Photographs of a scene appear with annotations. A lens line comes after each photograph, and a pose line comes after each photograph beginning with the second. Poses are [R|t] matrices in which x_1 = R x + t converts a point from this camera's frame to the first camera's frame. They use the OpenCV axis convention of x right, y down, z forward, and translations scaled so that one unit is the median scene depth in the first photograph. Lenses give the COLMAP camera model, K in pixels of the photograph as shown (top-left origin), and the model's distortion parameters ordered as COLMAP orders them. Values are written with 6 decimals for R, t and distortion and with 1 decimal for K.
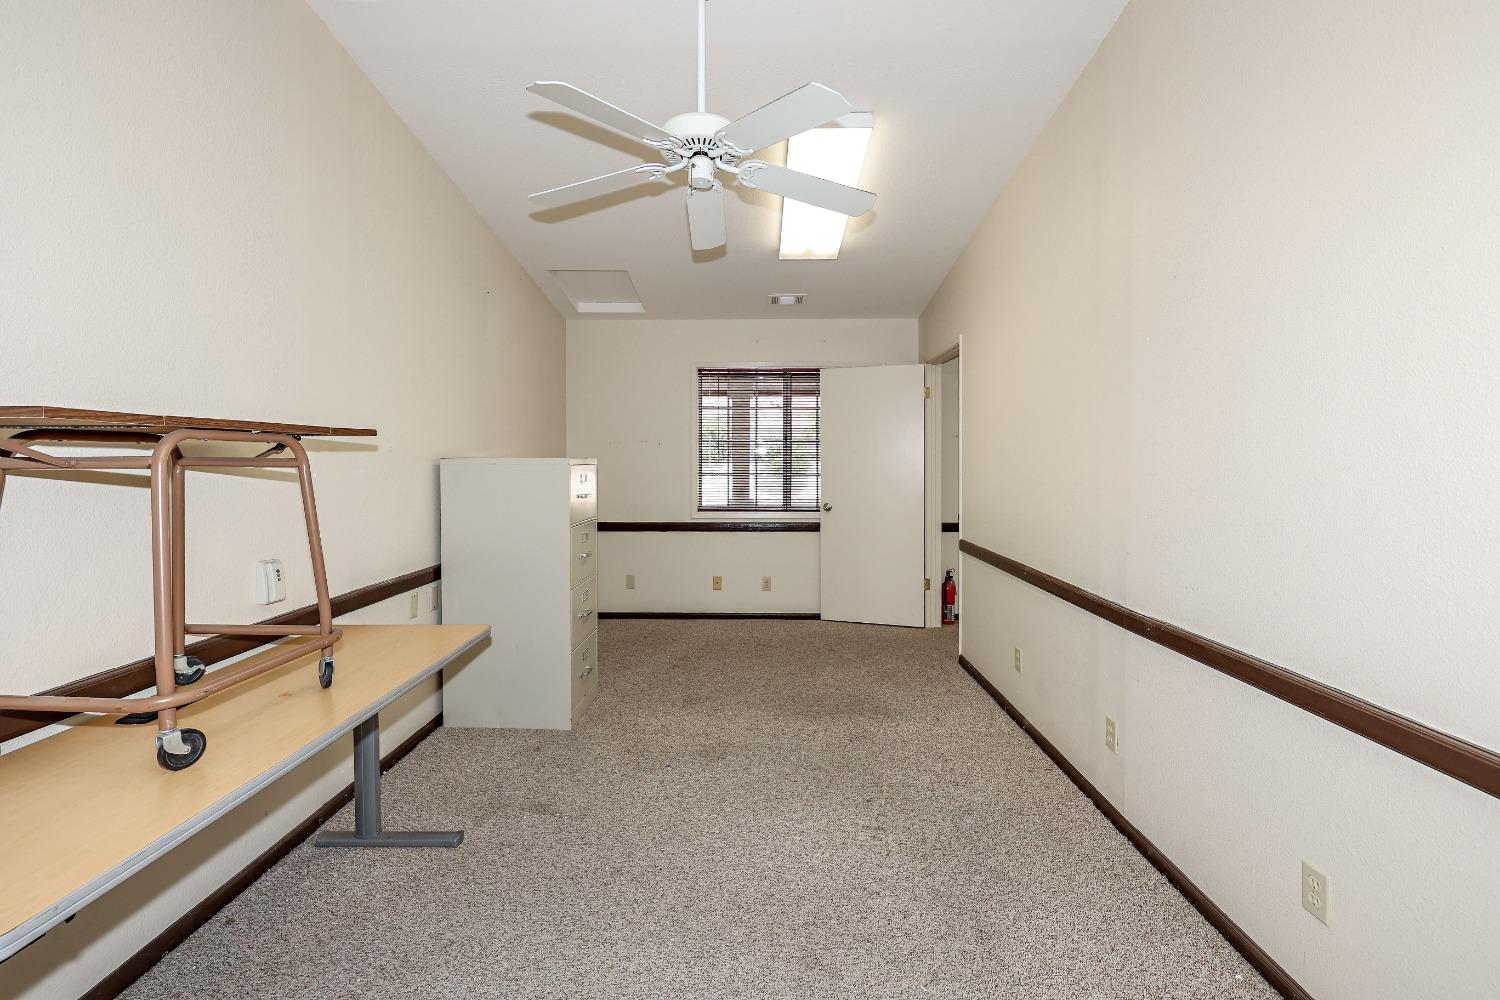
lens RADIAL K [[641.4, 0, 749.1], [0, 641.4, 471.6], [0, 0, 1]] dist [0.001836, 0.000605]
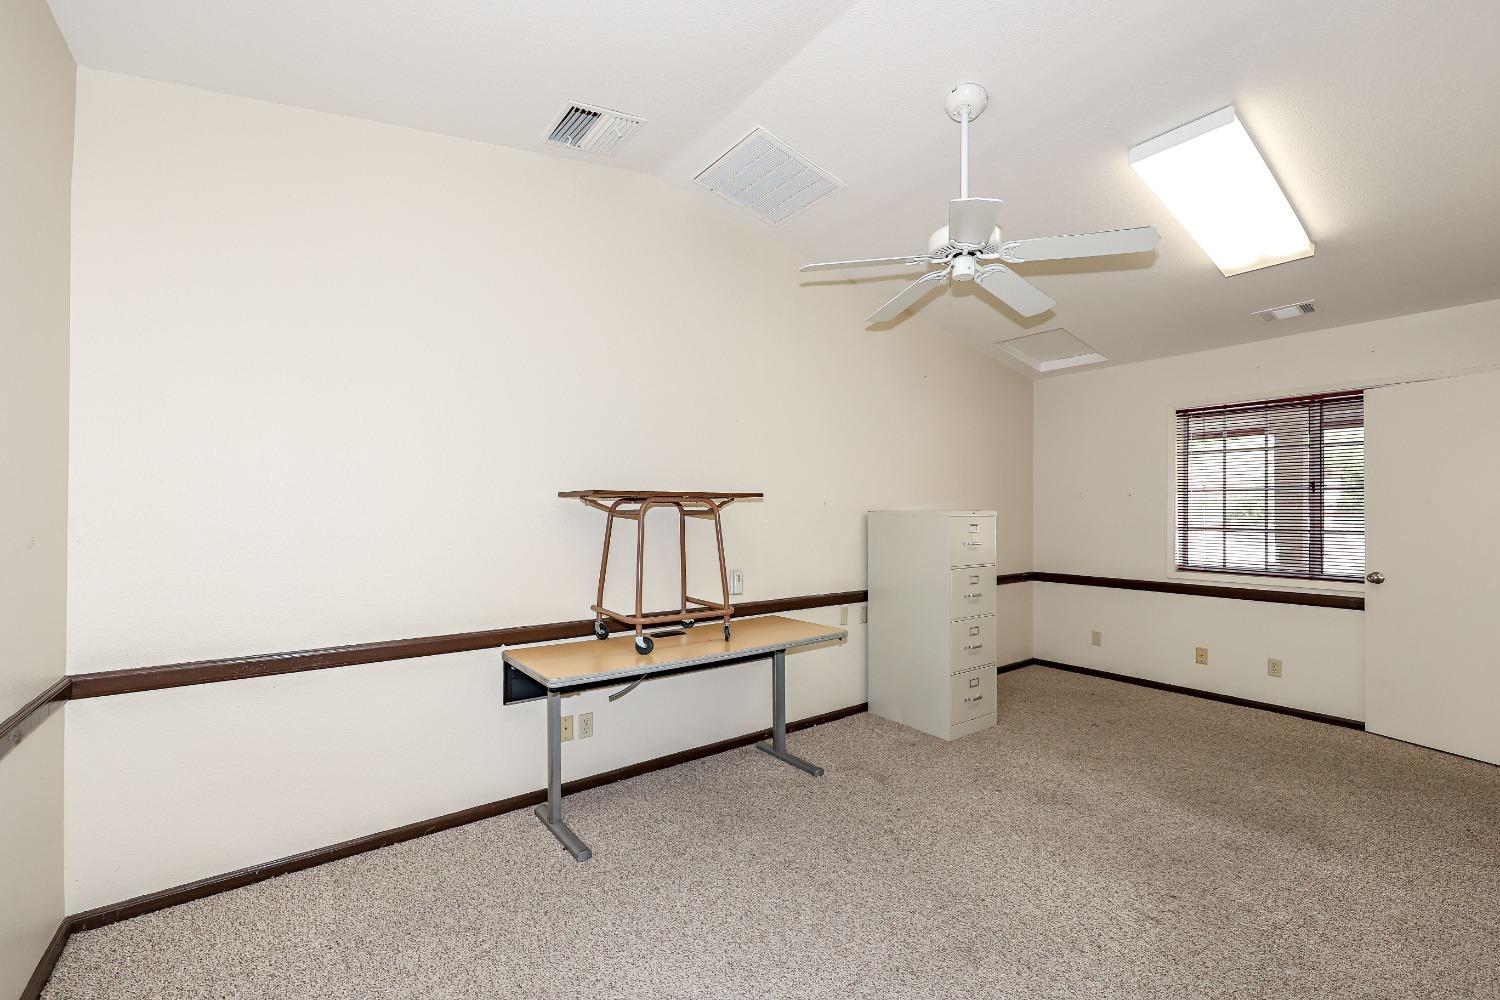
lens RADIAL K [[641.4, 0, 751.7], [0, 641.4, 505.0], [0, 0, 1]] dist [0.001836, 0.000605]
pose [[0.604657, -0.008056, -0.796445, 0.354022], [-0.016272, 0.999615, -0.022465, 0.000910], [0.796320, 0.026543, 0.604294, -0.009393]]
